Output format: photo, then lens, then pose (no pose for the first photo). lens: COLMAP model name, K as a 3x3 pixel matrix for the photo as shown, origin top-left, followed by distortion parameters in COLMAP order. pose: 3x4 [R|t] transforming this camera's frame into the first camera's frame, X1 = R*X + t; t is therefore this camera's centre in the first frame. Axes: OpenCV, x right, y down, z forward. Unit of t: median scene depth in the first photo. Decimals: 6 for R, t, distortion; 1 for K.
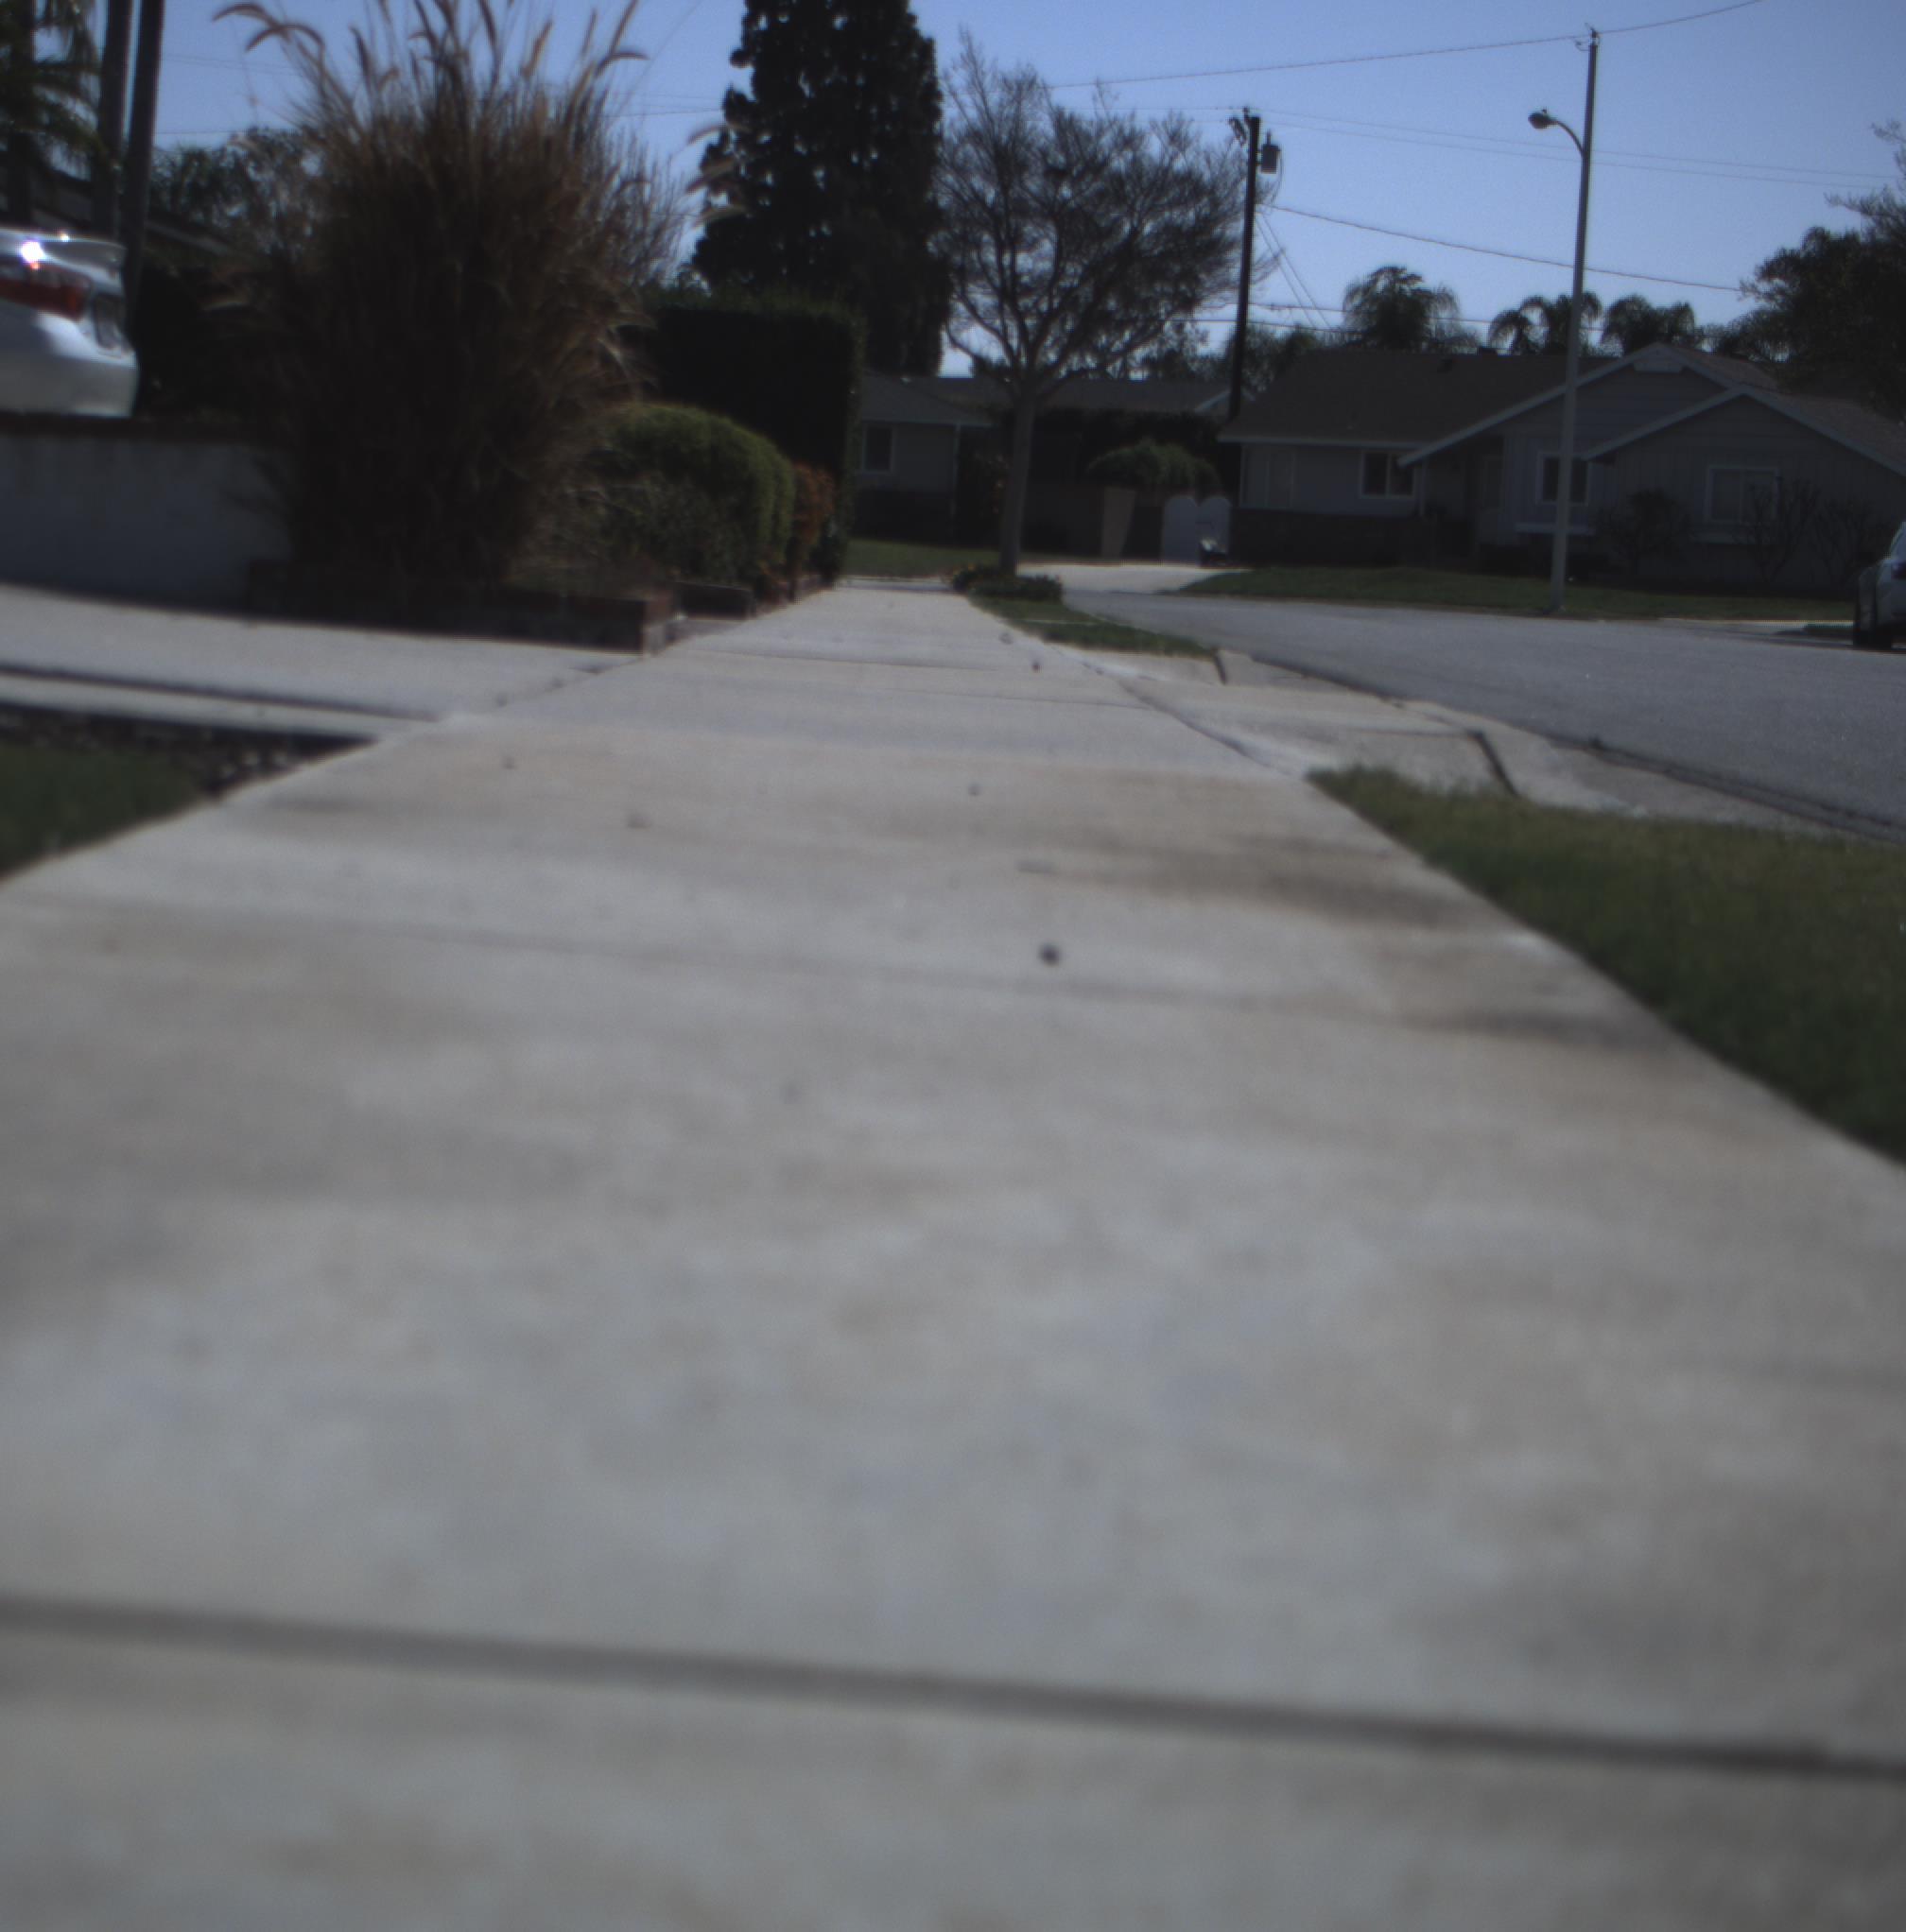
lens RADIAL K [[4511.3, 0, 703.6], [0, 4511.3, 962.2], [0, 0, 1]] dist [-0.160930, 0.934612]
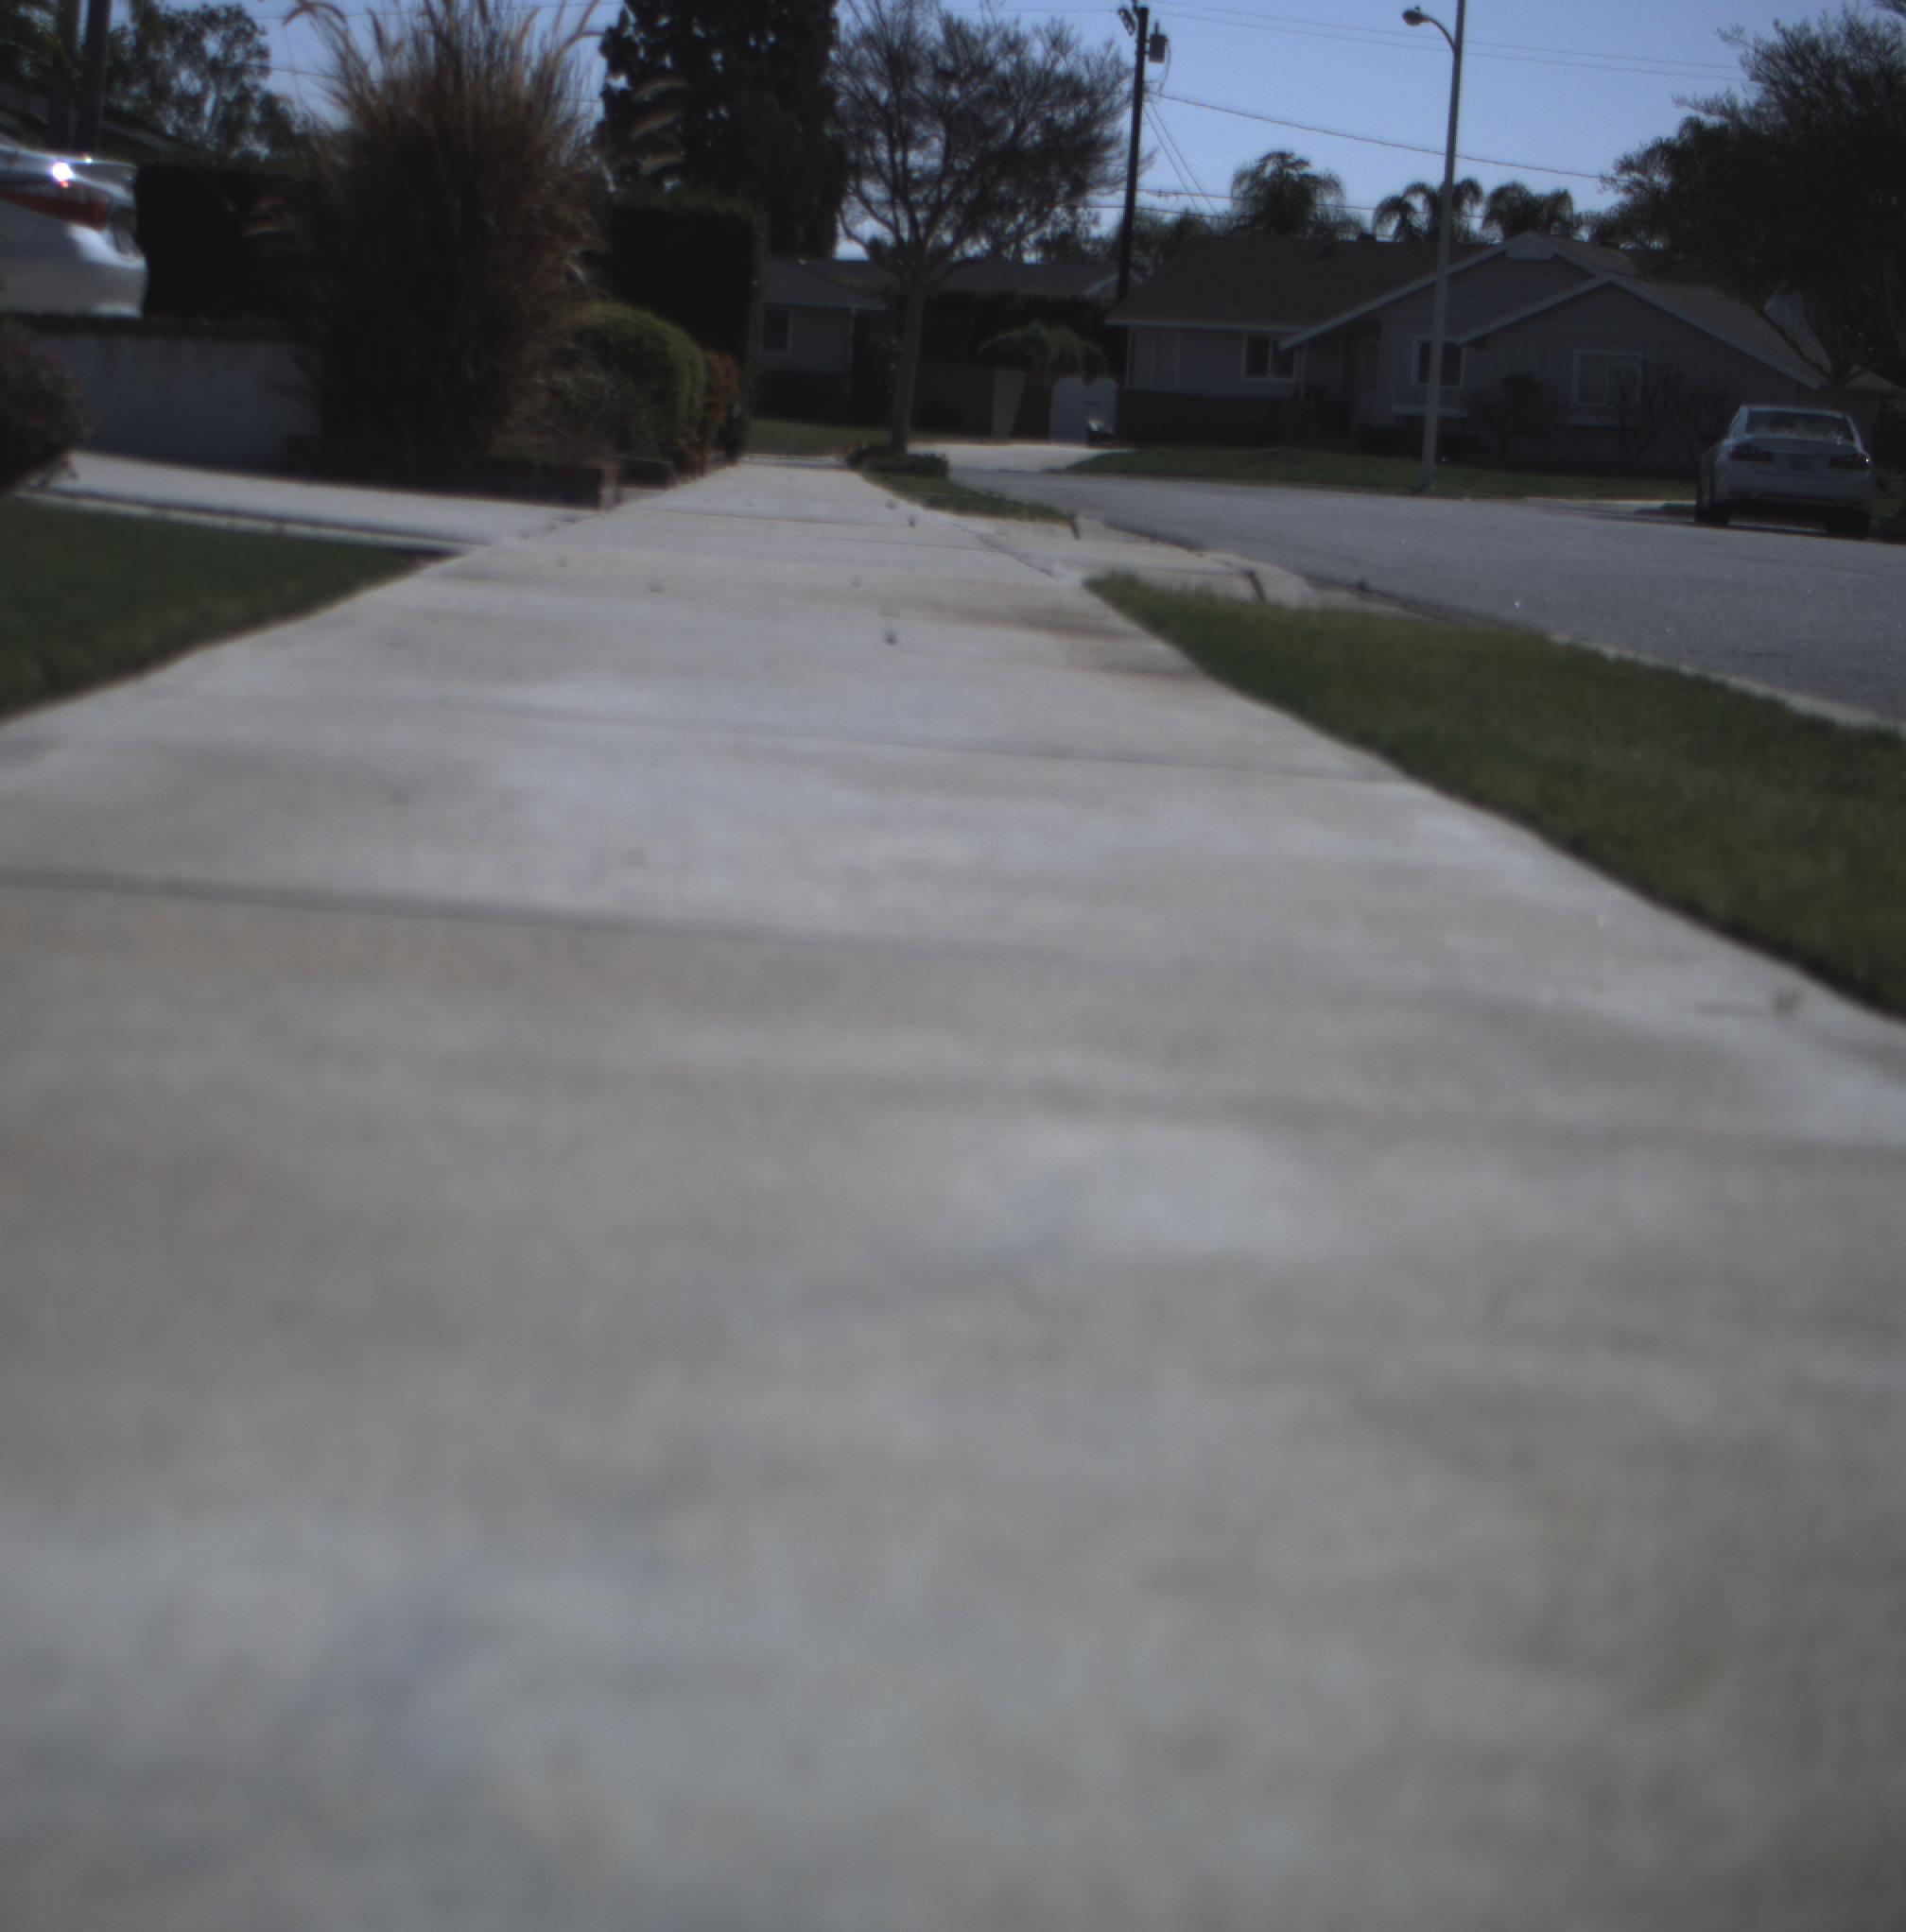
lens RADIAL K [[4511.3, 0, 703.6], [0, 4511.3, 962.2], [0, 0, 1]] dist [-0.160930, 0.934612]
pose [[0.999726, 0.000733, 0.023413, -0.001741], [-0.001358, 0.999643, 0.026698, 0.003076], [-0.023385, -0.026722, 0.999369, -0.033475]]
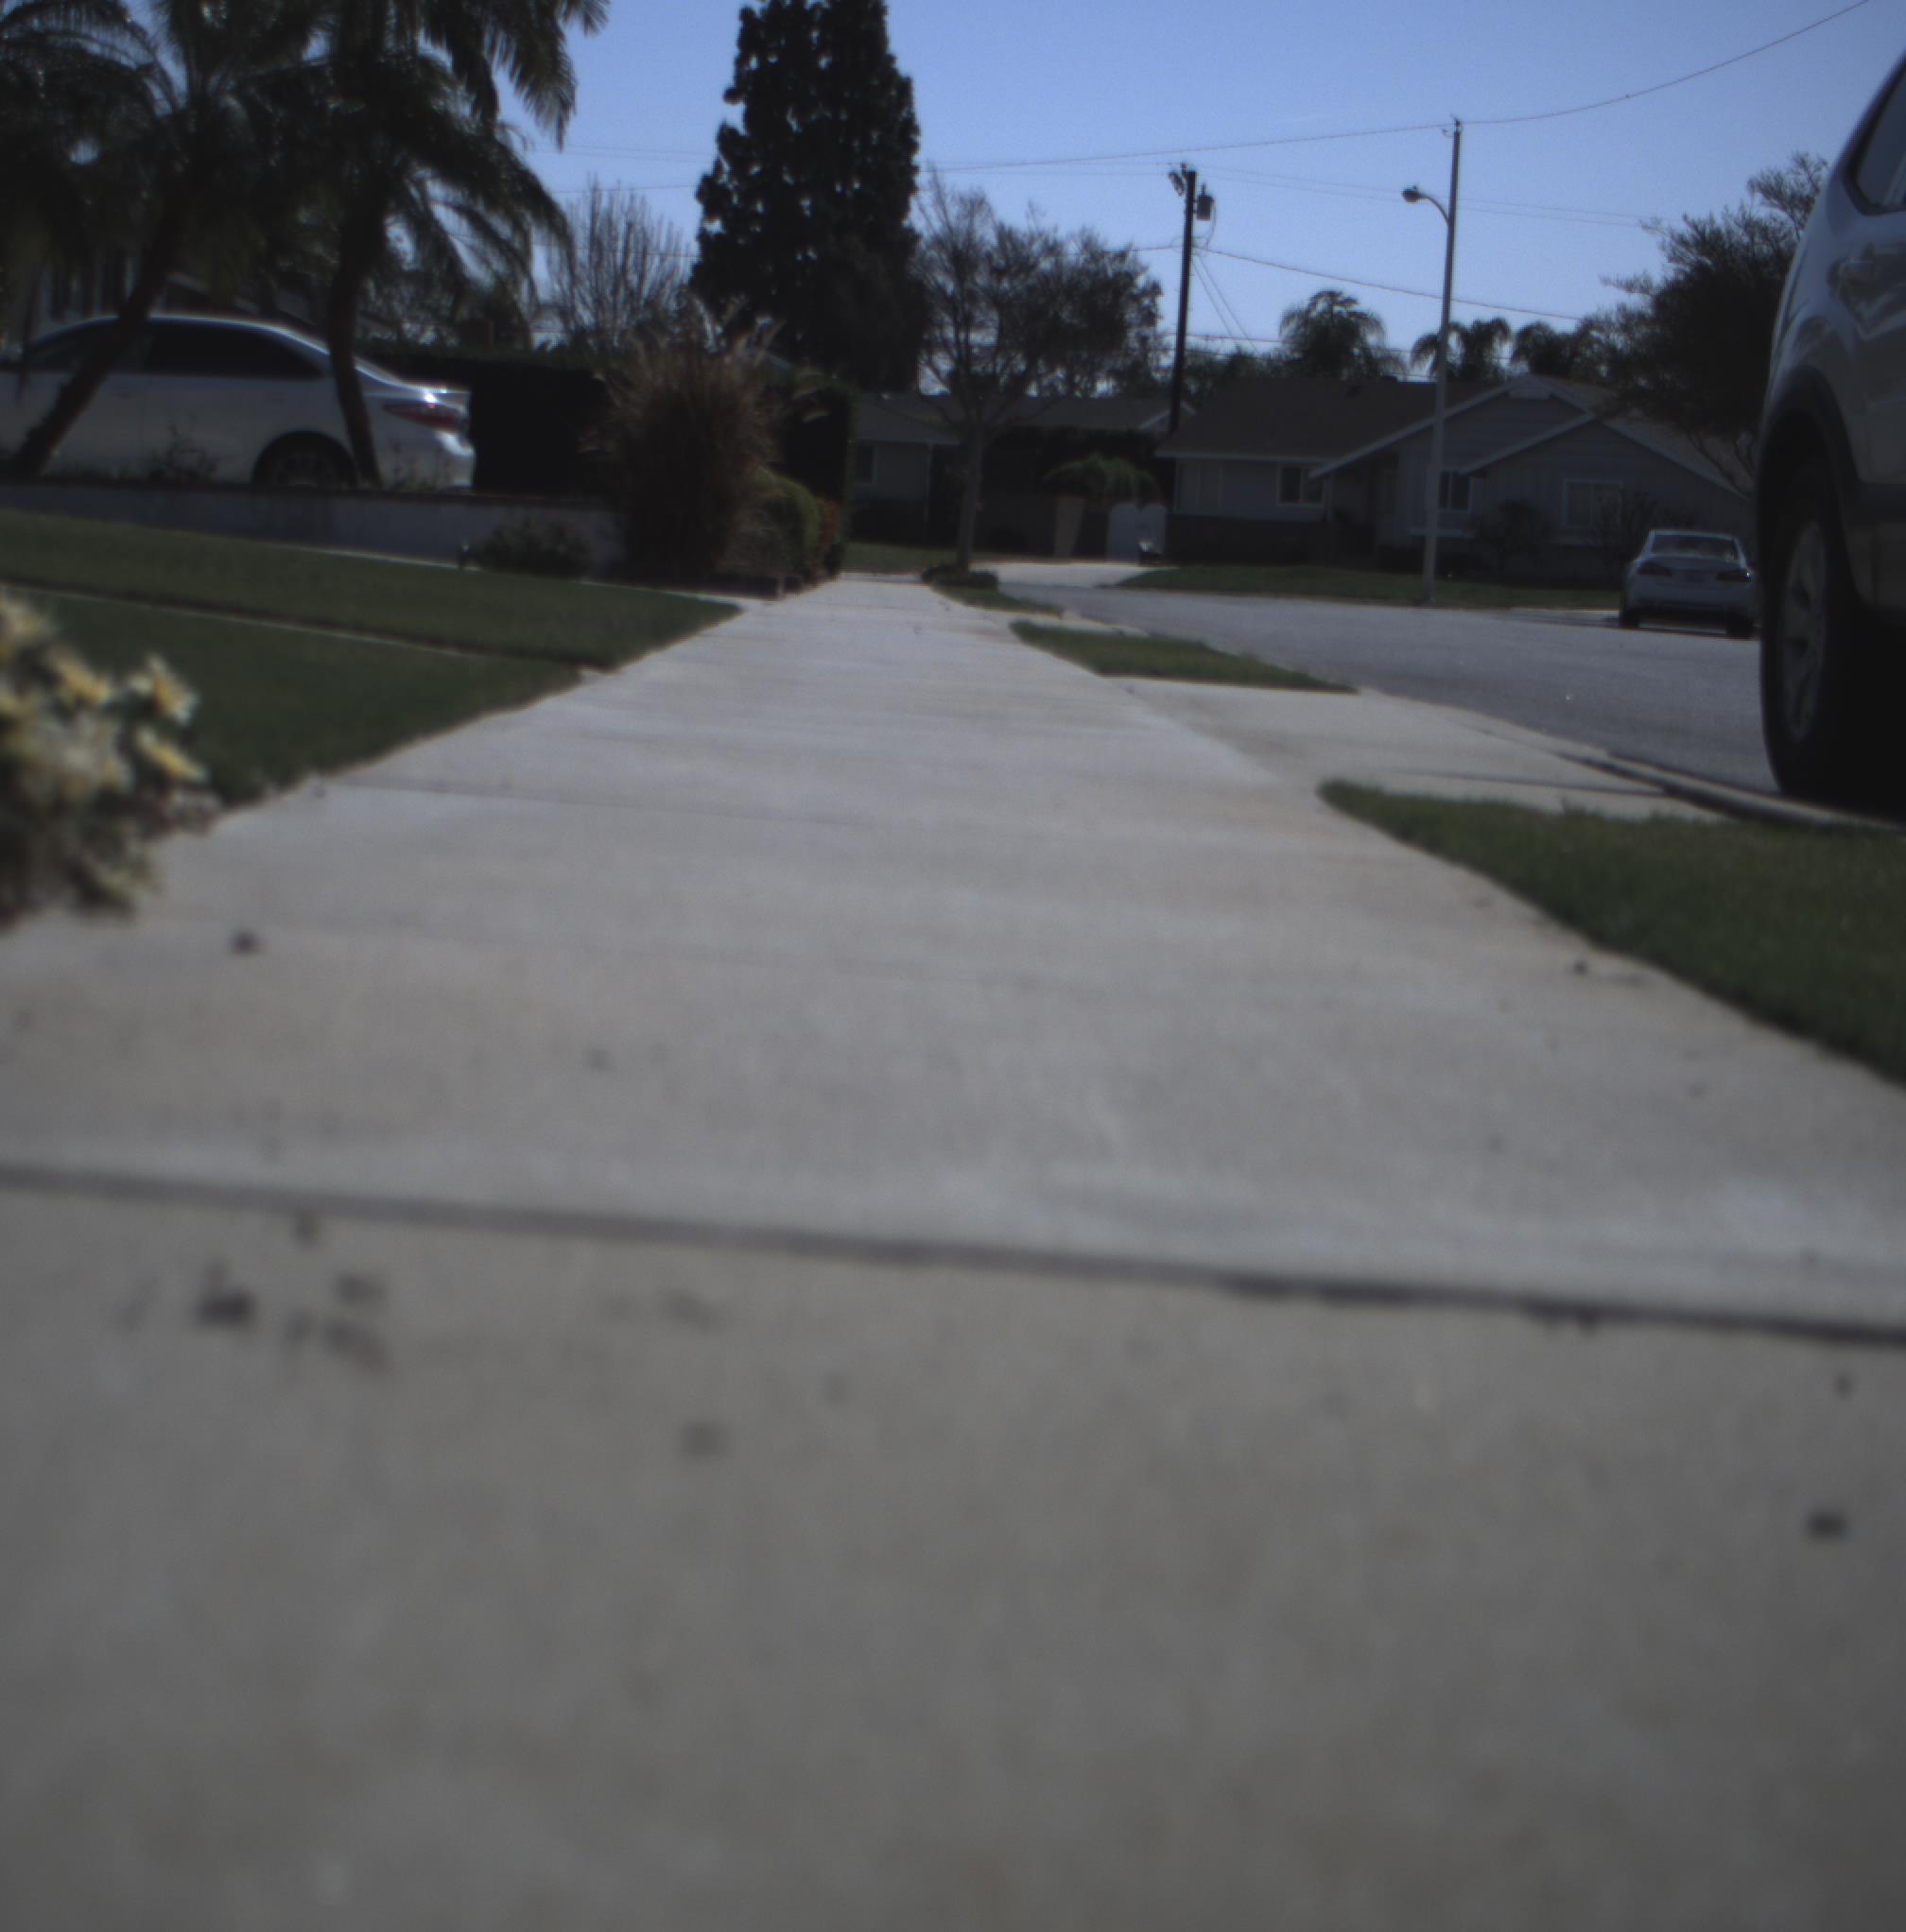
lens RADIAL K [[4511.3, 0, 703.6], [0, 4511.3, 962.2], [0, 0, 1]] dist [-0.160930, 0.934612]
pose [[0.999989, 0.000193, 0.004687, -0.007839], [-0.000195, 1.000000, 0.000360, 0.014866], [-0.004687, -0.000360, 0.999989, -0.167954]]
